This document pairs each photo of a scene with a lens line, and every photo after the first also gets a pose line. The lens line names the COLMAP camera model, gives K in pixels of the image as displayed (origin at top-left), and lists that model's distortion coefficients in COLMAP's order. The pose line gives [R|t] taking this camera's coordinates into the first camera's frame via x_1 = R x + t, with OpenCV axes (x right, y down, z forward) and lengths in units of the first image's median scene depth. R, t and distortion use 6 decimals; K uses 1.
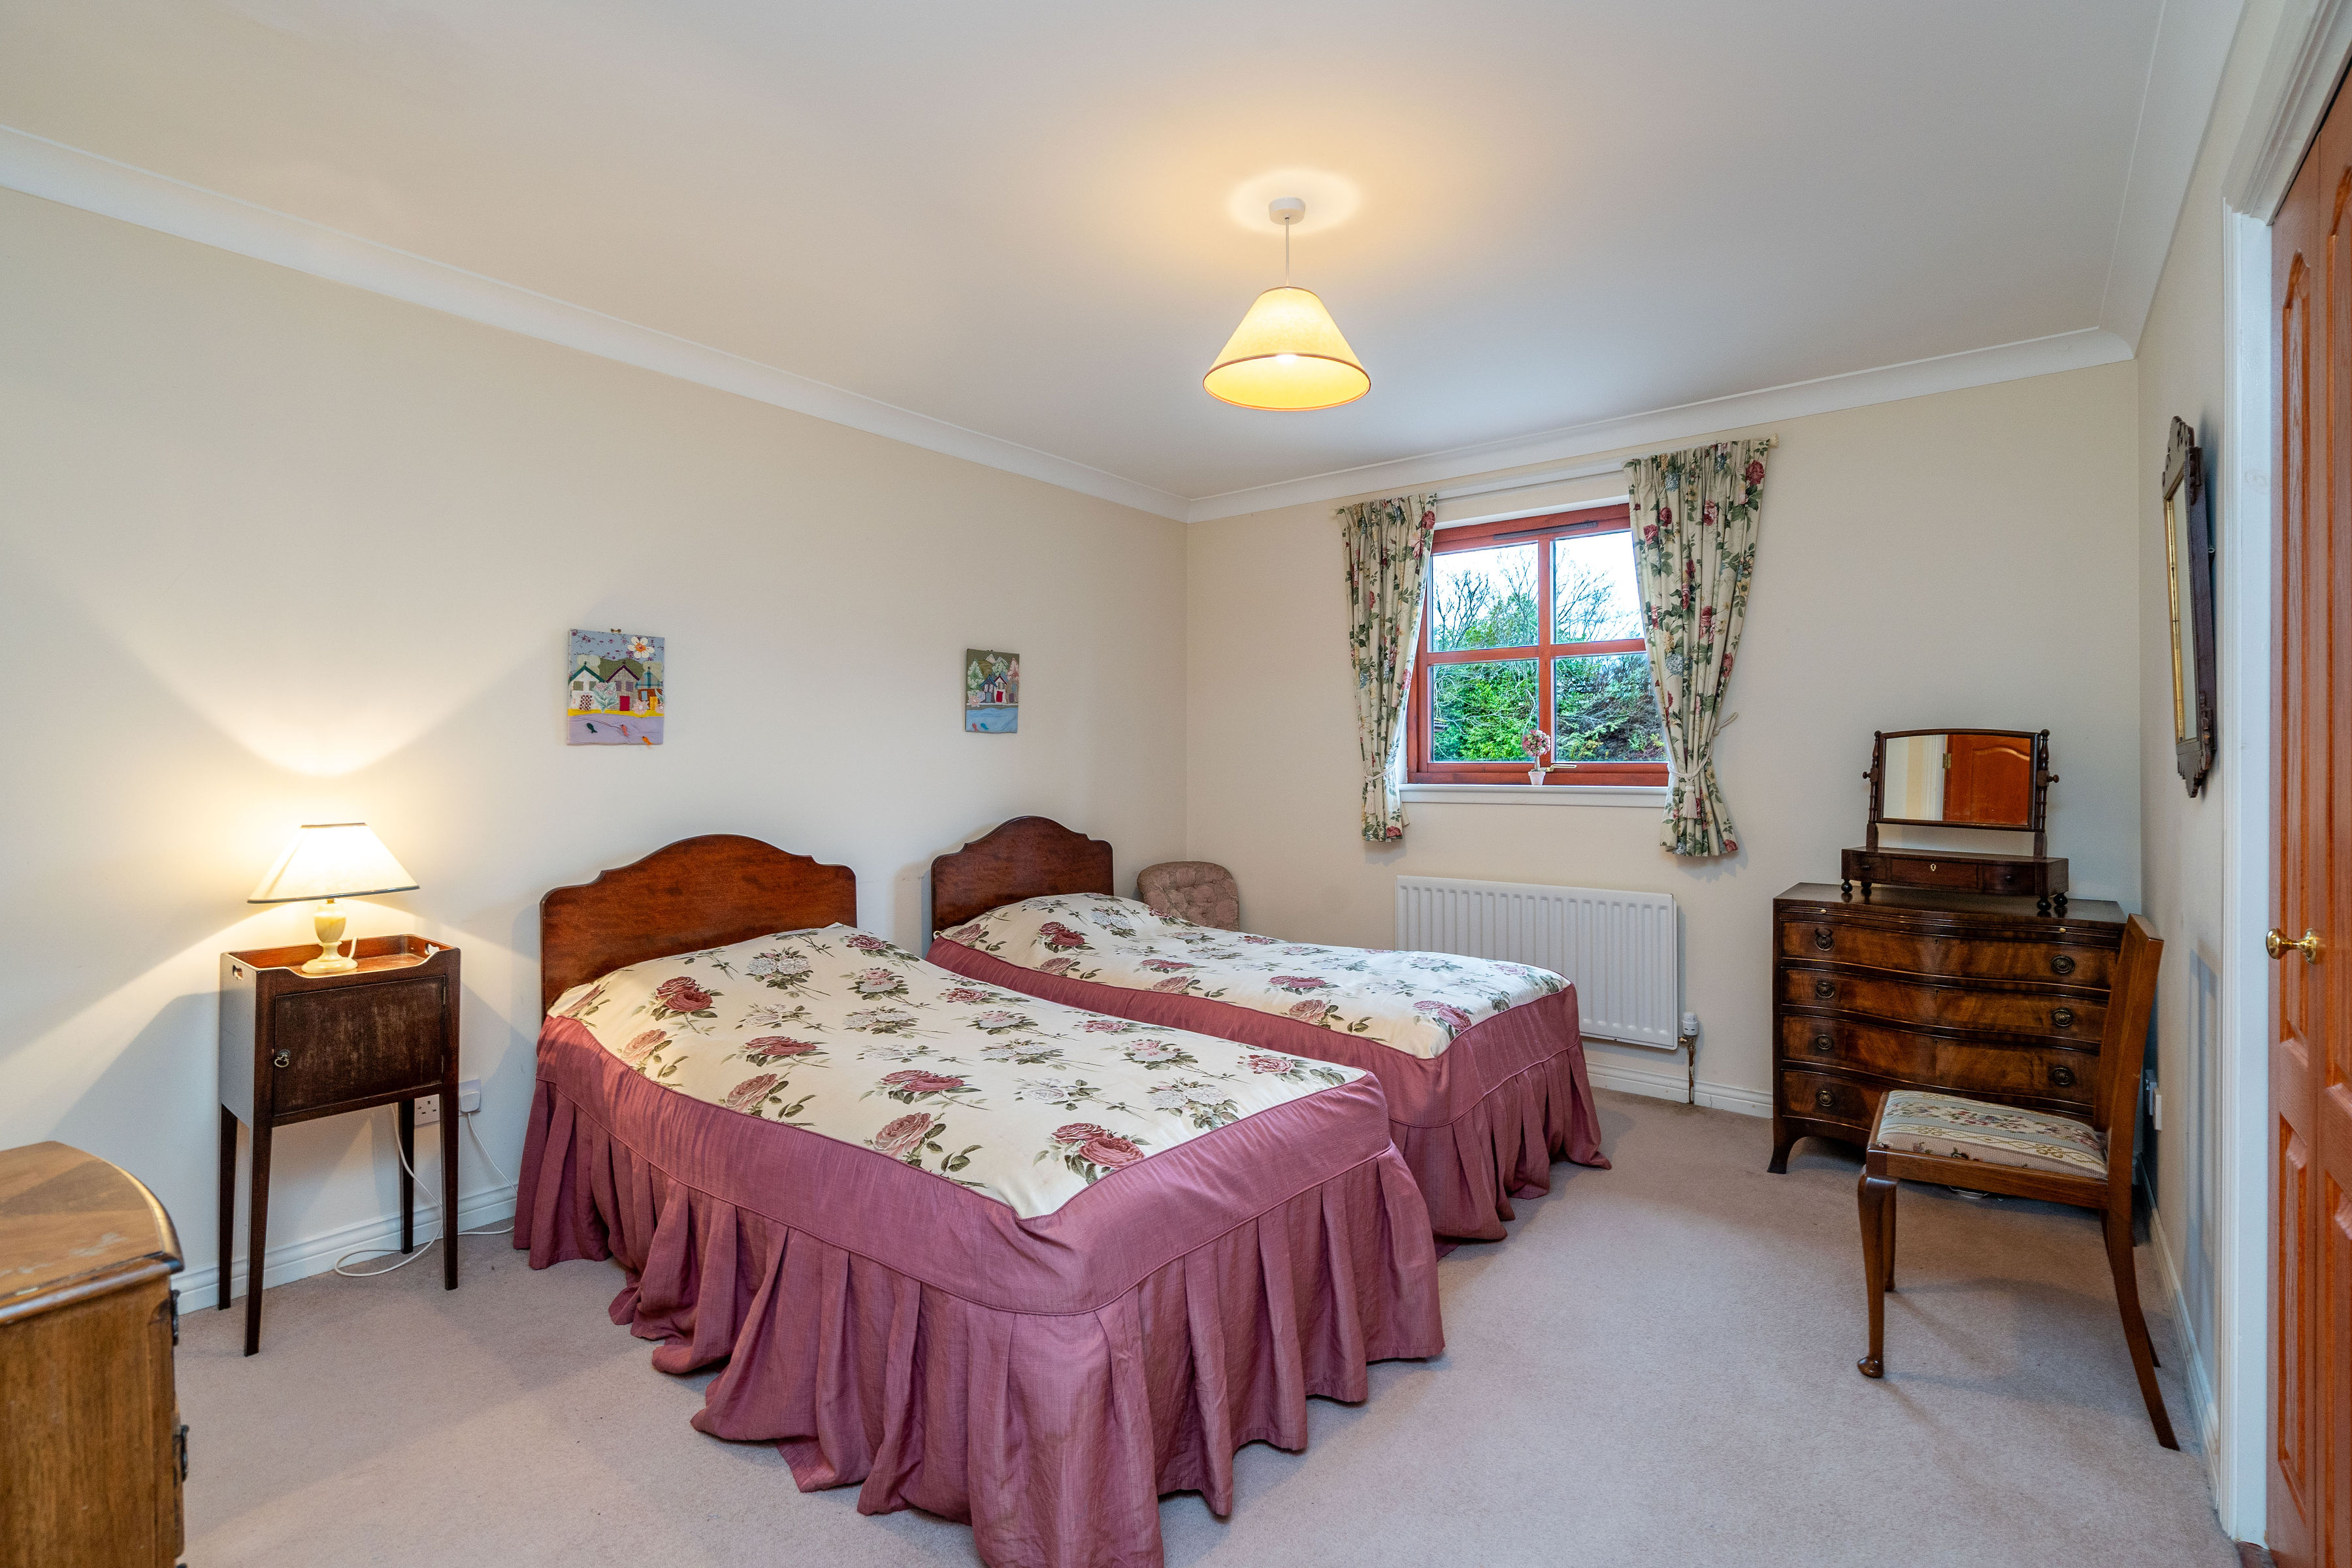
lens RADIAL K [[1092.6, 0, 1175.9], [0, 1092.6, 727.2], [0, 0, 1]] dist [-0.024651, -0.000029]
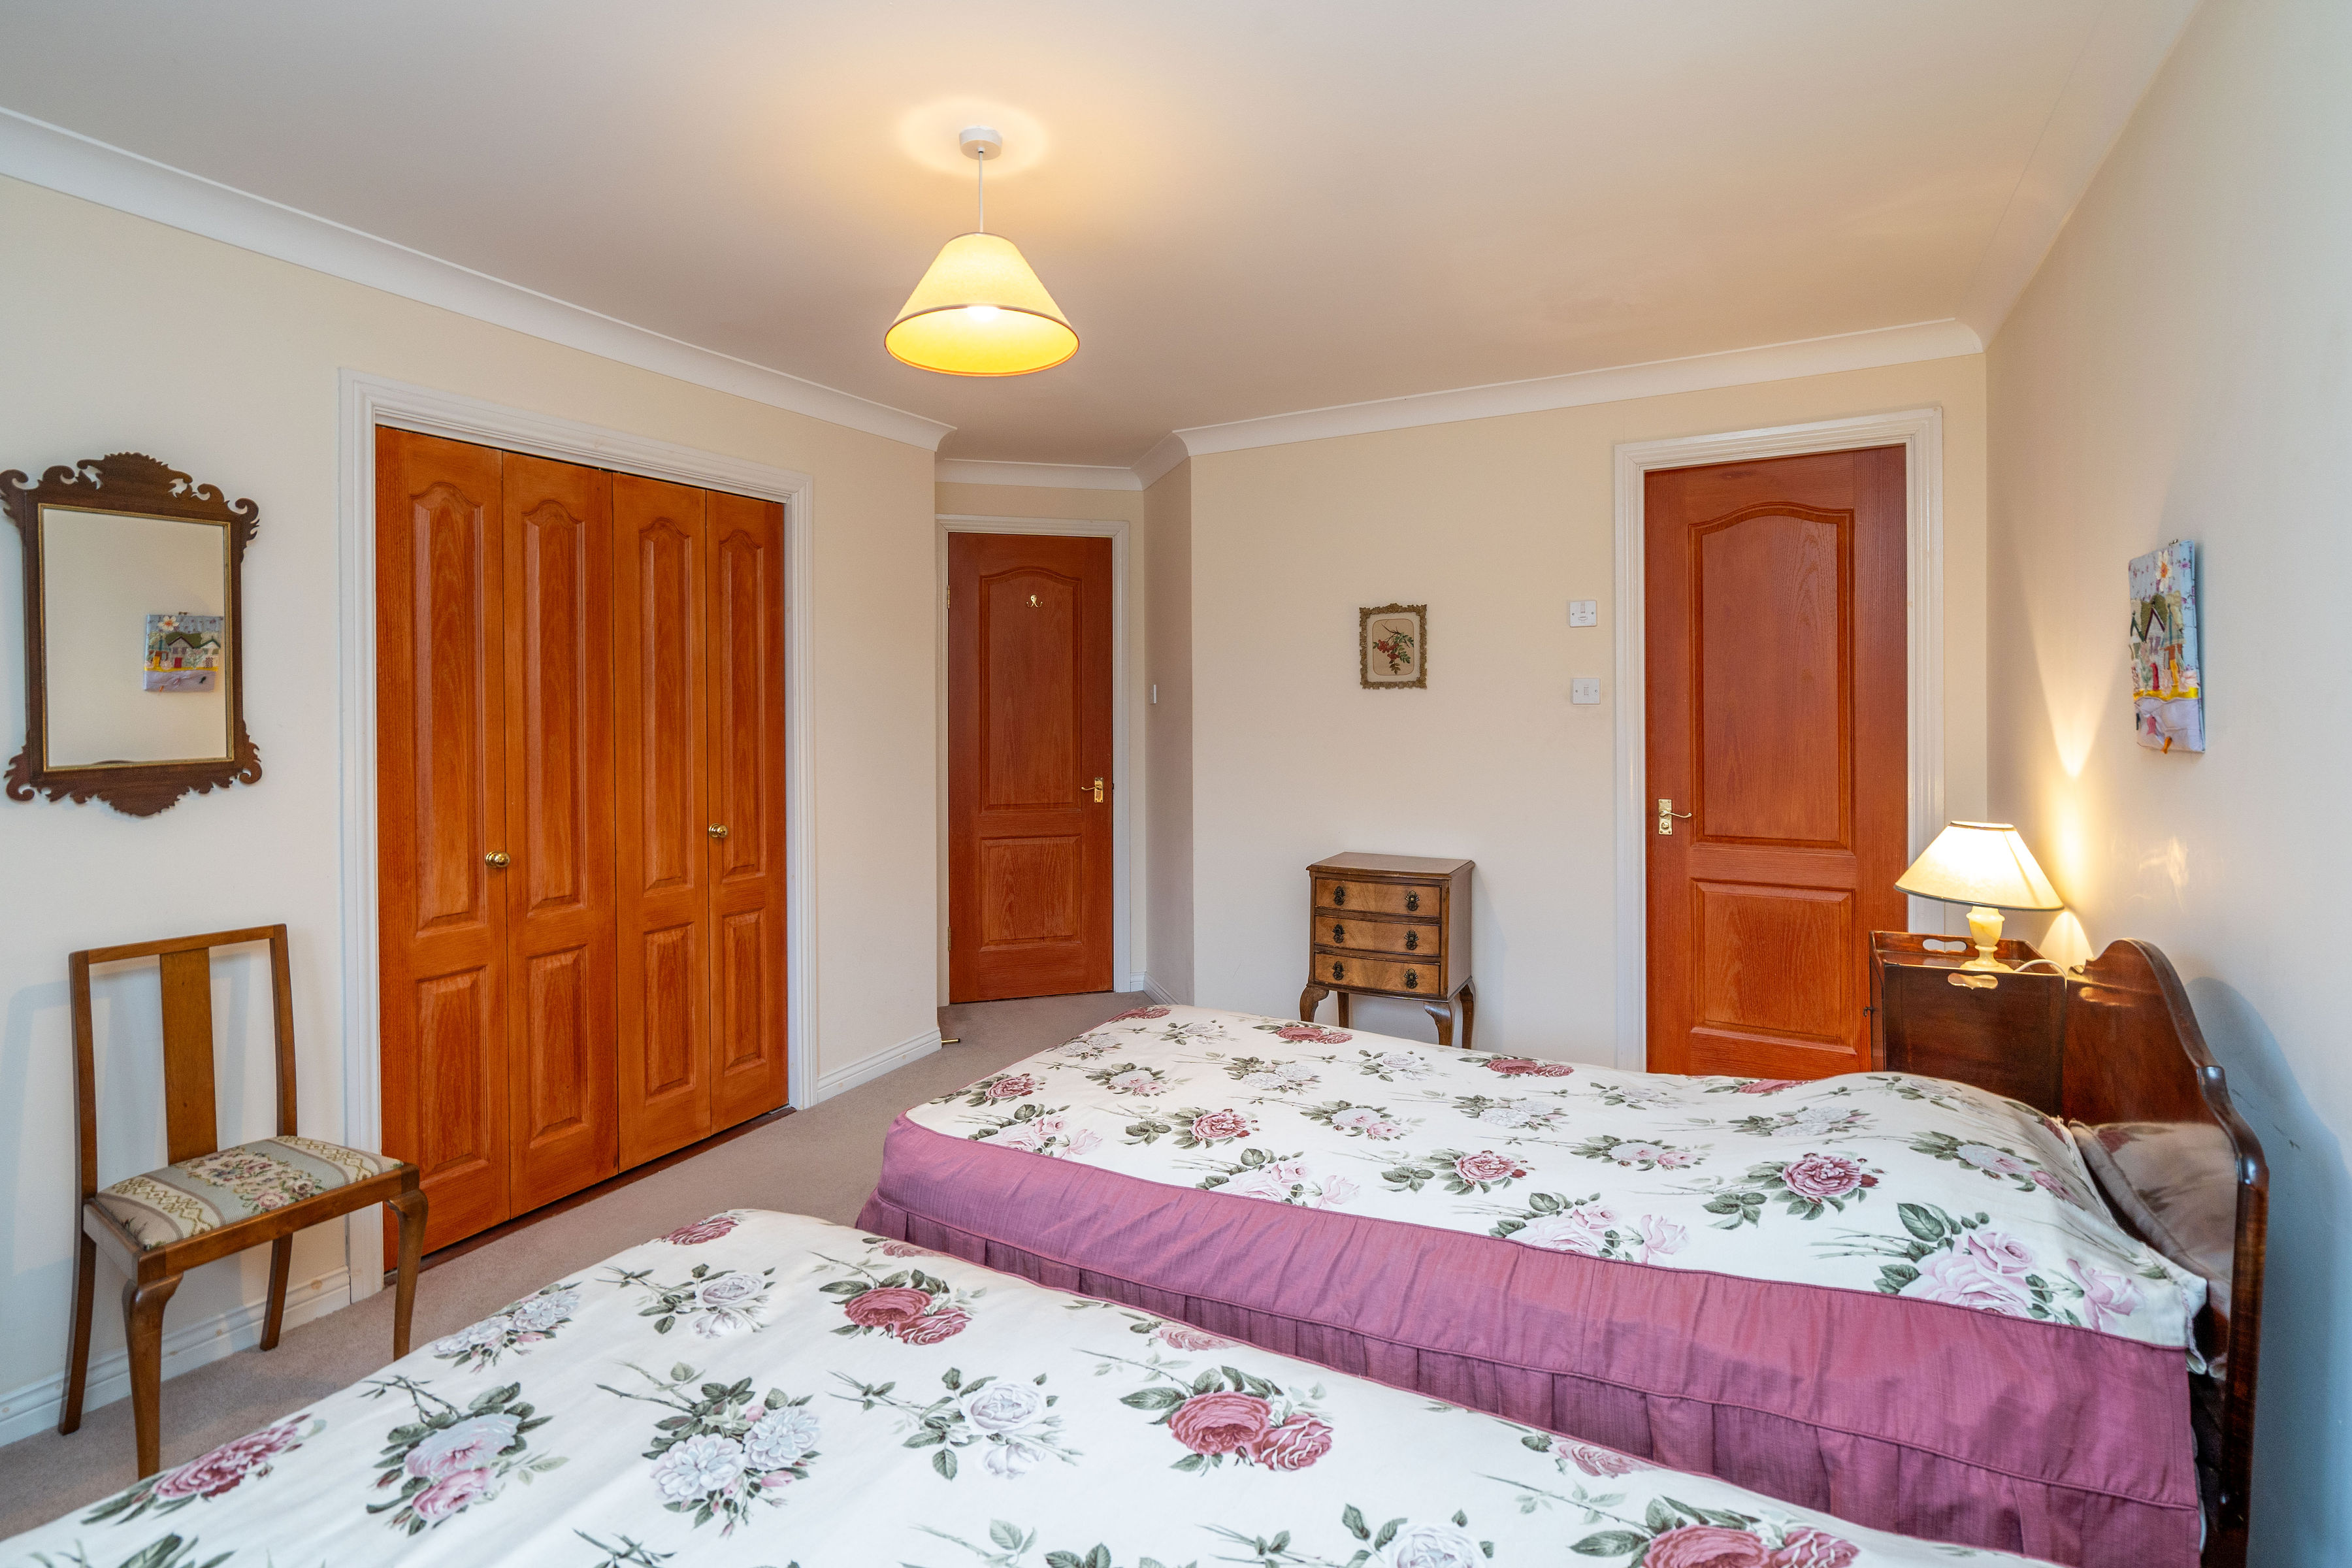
lens RADIAL K [[1092.6, 0, 1175.9], [0, 1092.6, 727.2], [0, 0, 1]] dist [-0.024651, -0.000029]
pose [[-0.983625, 0.005305, -0.180149, -0.107418], [0.005355, 0.999986, 0.000213, -0.017161], [0.180148, -0.000756, -0.983639, 1.558871]]
